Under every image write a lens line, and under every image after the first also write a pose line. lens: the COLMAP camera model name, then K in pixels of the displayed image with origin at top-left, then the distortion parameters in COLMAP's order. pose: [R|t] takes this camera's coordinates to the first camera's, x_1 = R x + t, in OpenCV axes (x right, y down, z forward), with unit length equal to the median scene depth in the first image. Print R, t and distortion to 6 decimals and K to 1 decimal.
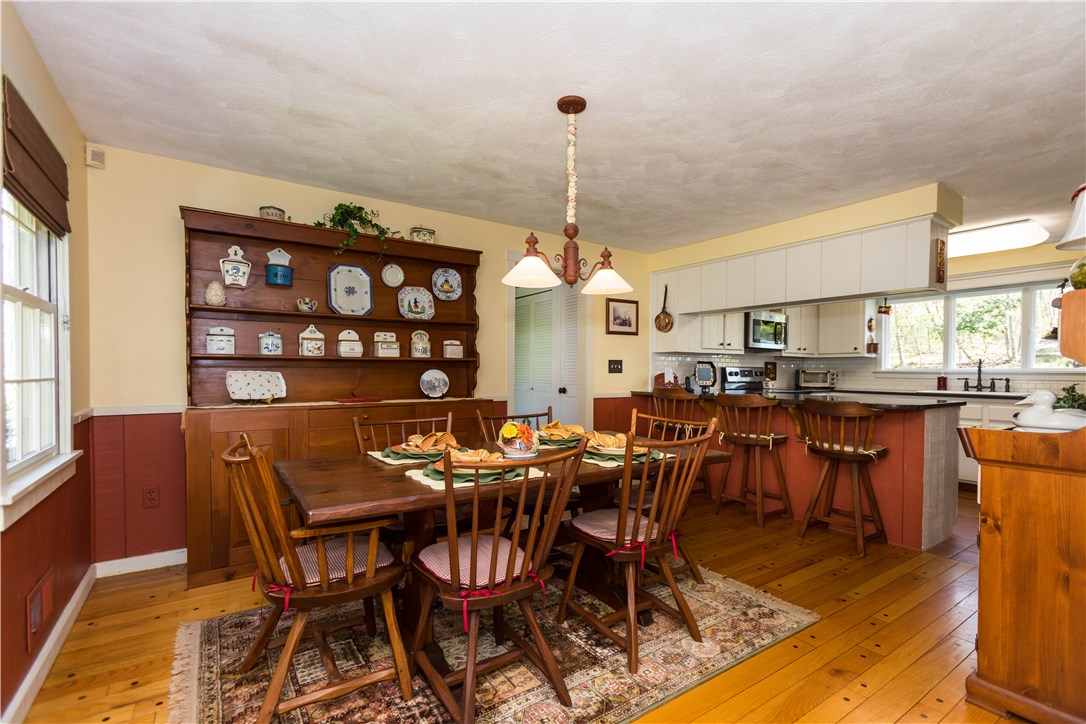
lens RADIAL K [[498.7, 0, 541.0], [0, 498.7, 373.1], [0, 0, 1]] dist [-0.003422, 0.002756]
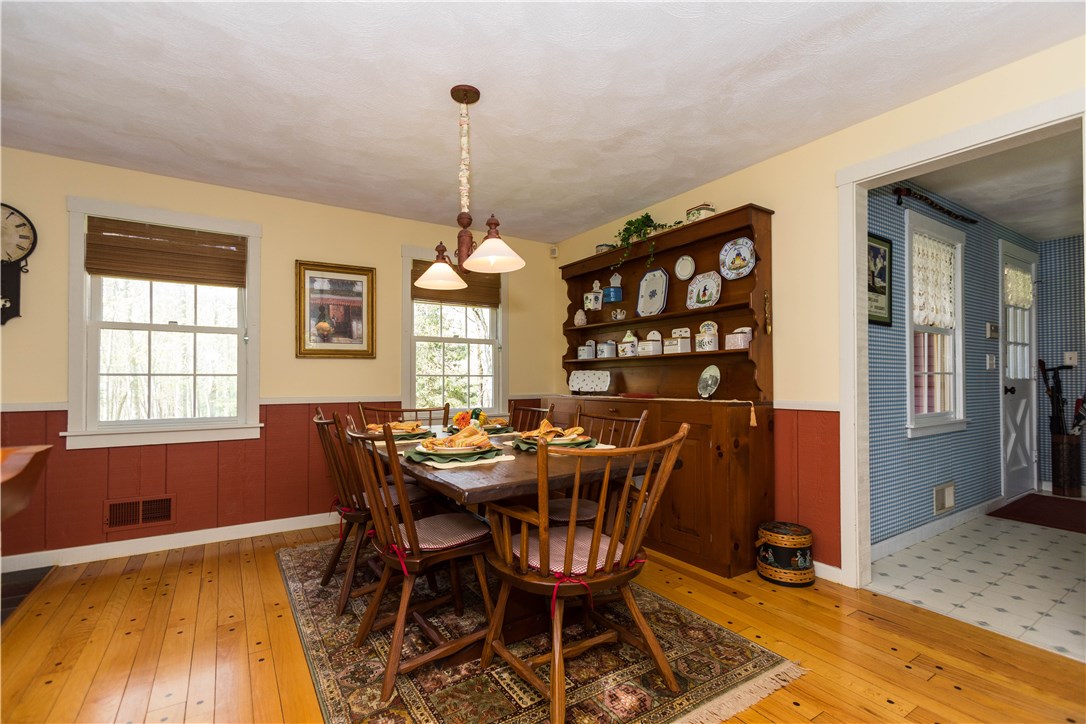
lens RADIAL K [[498.7, 0, 545.1], [0, 498.7, 369.7], [0, 0, 1]] dist [-0.003422, 0.002756]
pose [[-0.014078, -0.024232, -0.999607, 0.645651], [-0.003602, 0.999701, -0.024184, 0.022458], [0.999894, 0.003260, -0.014161, 0.739574]]
